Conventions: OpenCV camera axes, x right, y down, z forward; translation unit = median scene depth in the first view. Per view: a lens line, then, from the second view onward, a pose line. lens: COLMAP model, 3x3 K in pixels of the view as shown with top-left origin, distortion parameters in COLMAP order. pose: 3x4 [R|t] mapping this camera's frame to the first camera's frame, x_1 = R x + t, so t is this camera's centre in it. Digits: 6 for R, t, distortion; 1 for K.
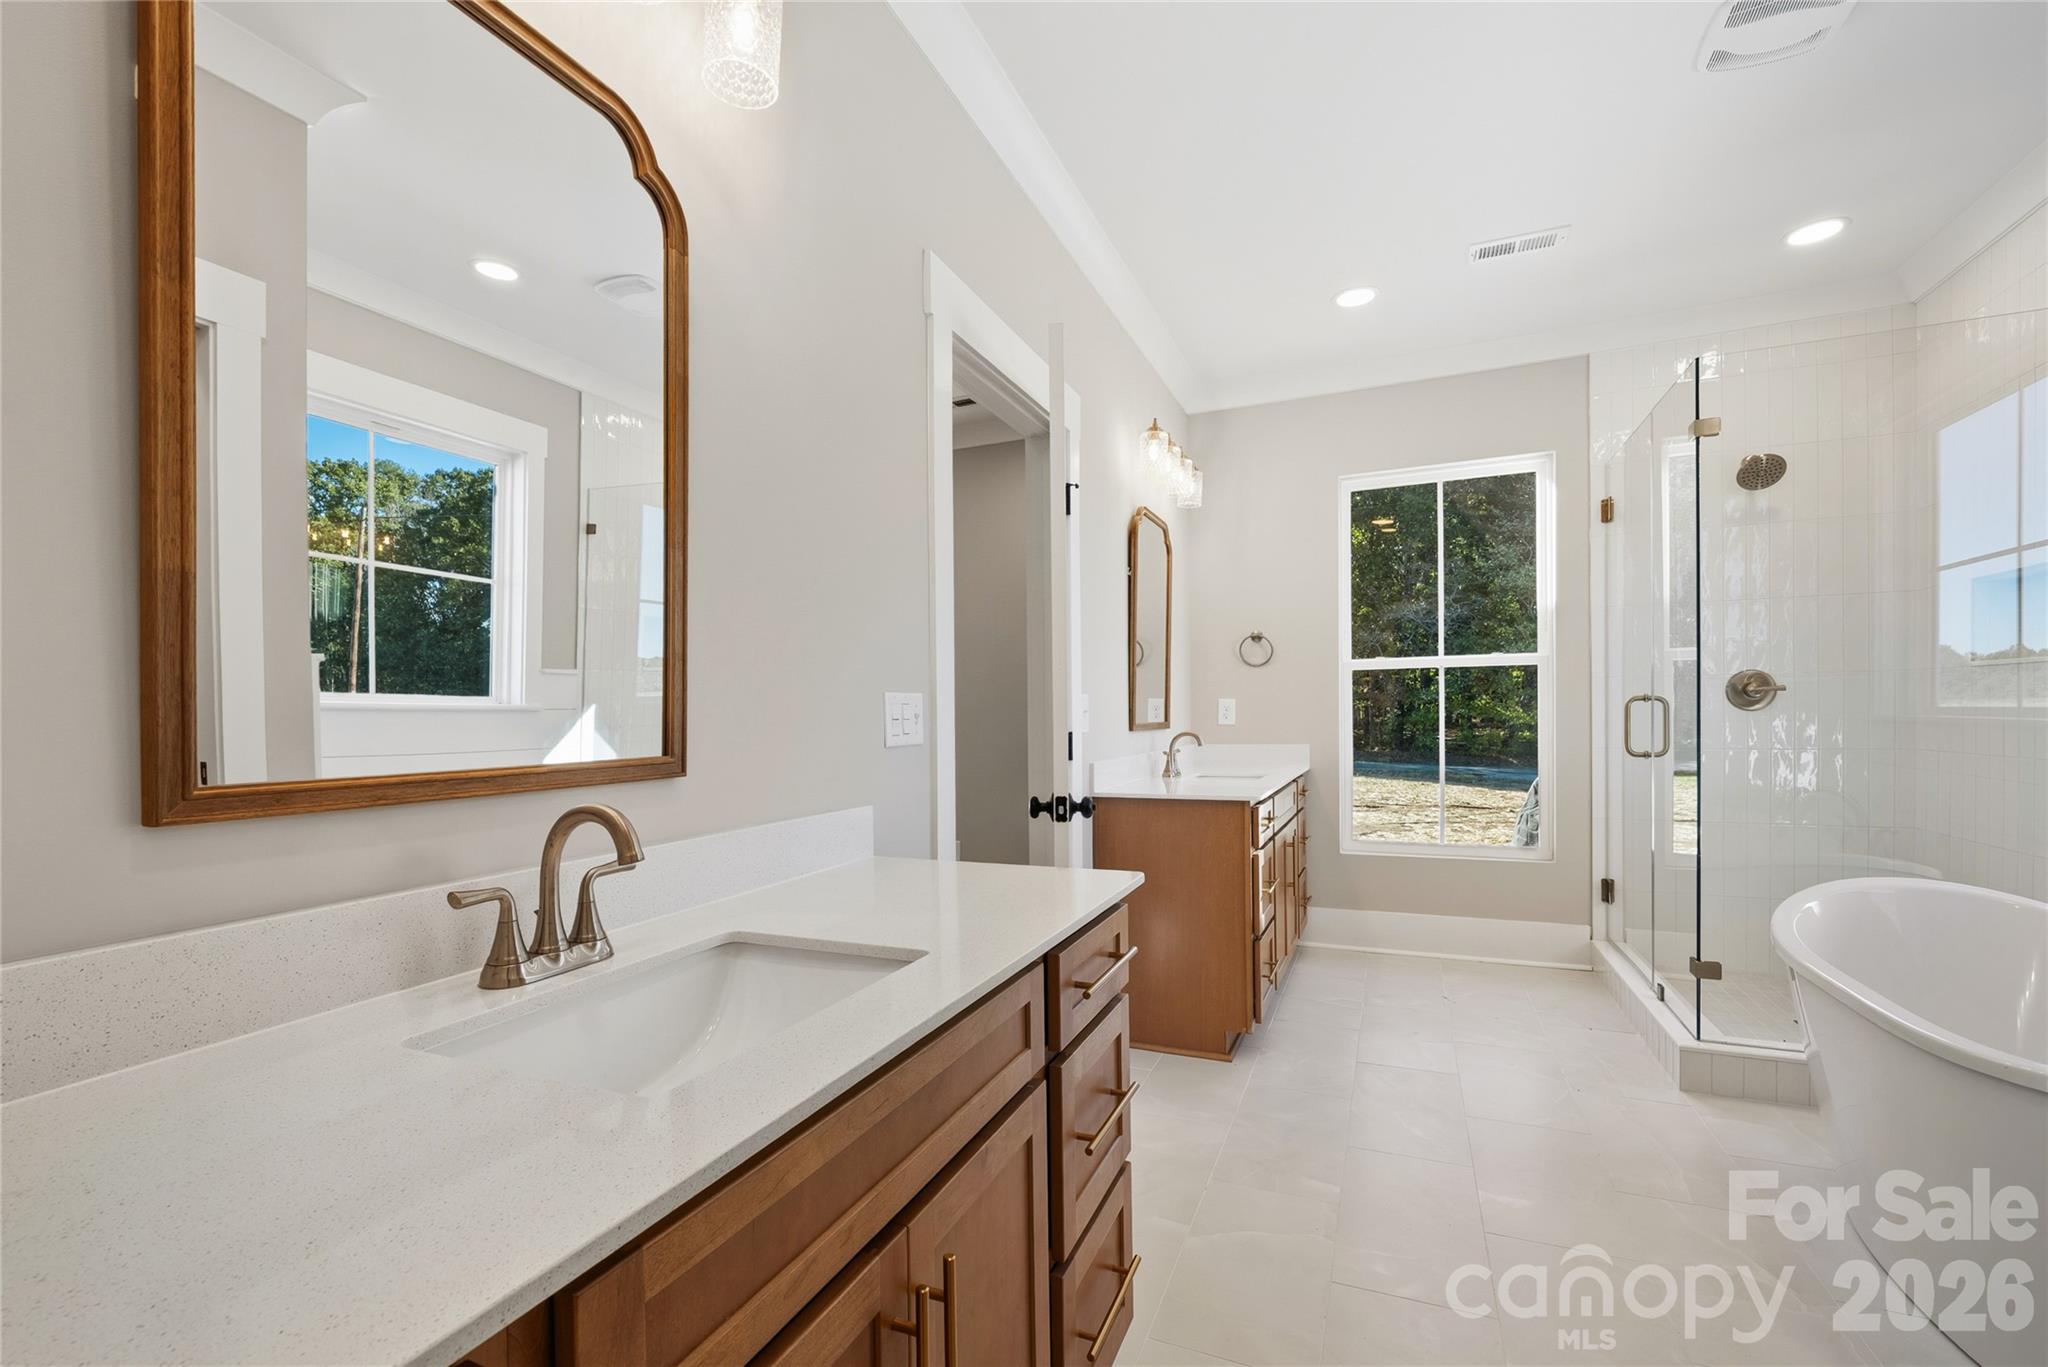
lens RADIAL K [[881.1, 0, 1018.2], [0, 881.1, 701.1], [0, 0, 1]] dist [-0.003023, 0.000942]
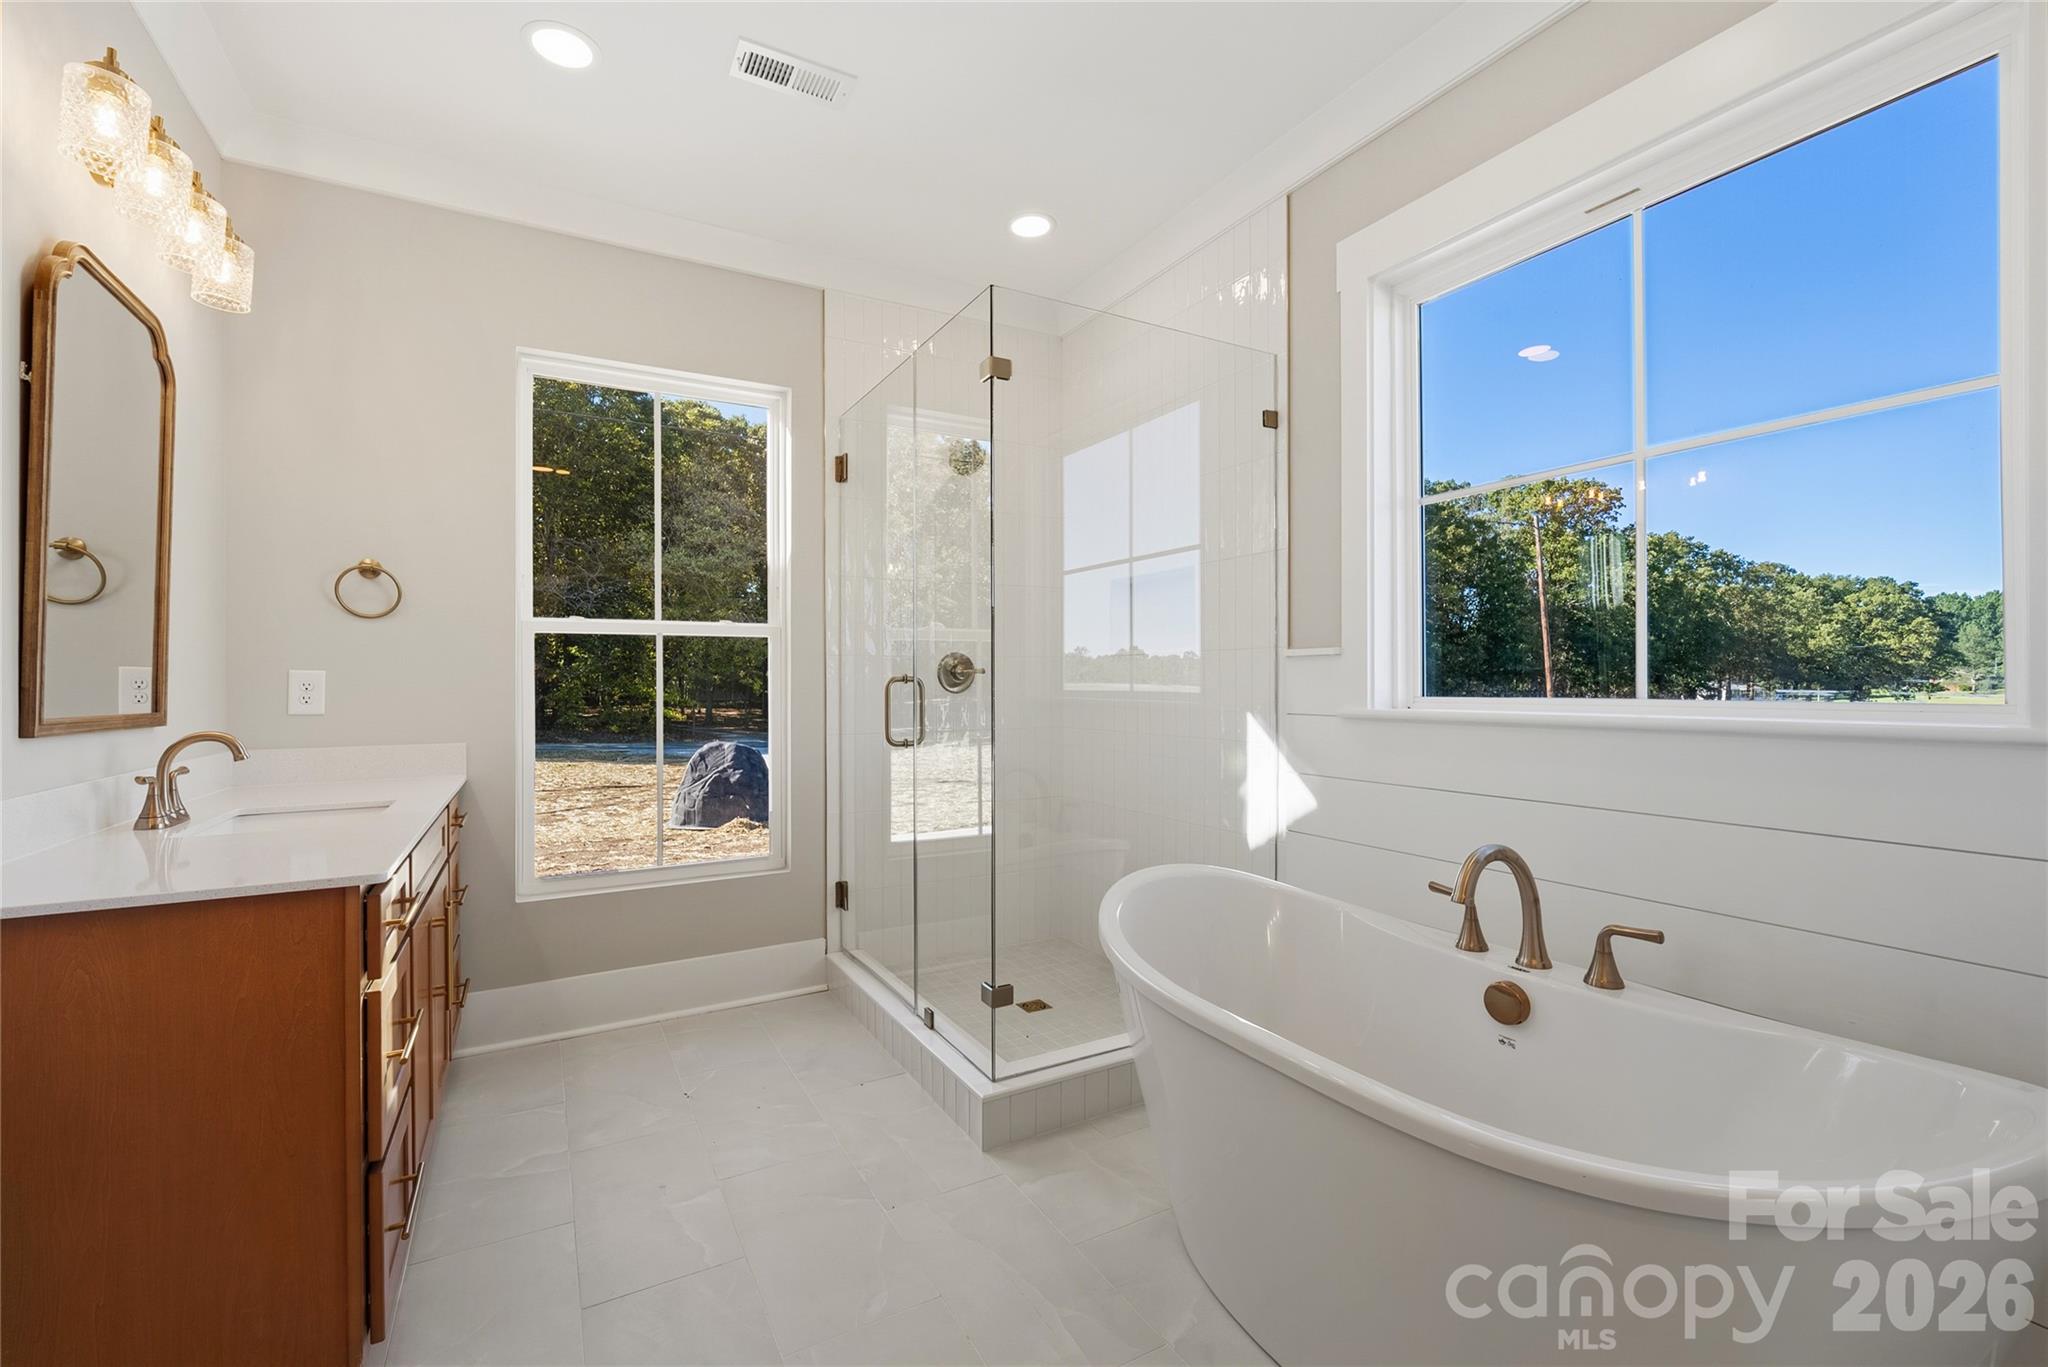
lens RADIAL K [[881.1, 0, 1020.6], [0, 881.1, 678.7], [0, 0, 1]] dist [-0.003023, 0.000942]
pose [[0.615223, 0.015052, 0.788209, 0.065847], [-0.015410, 0.999856, -0.007066, 0.000700], [-0.788202, -0.007800, 0.615367, 0.264313]]
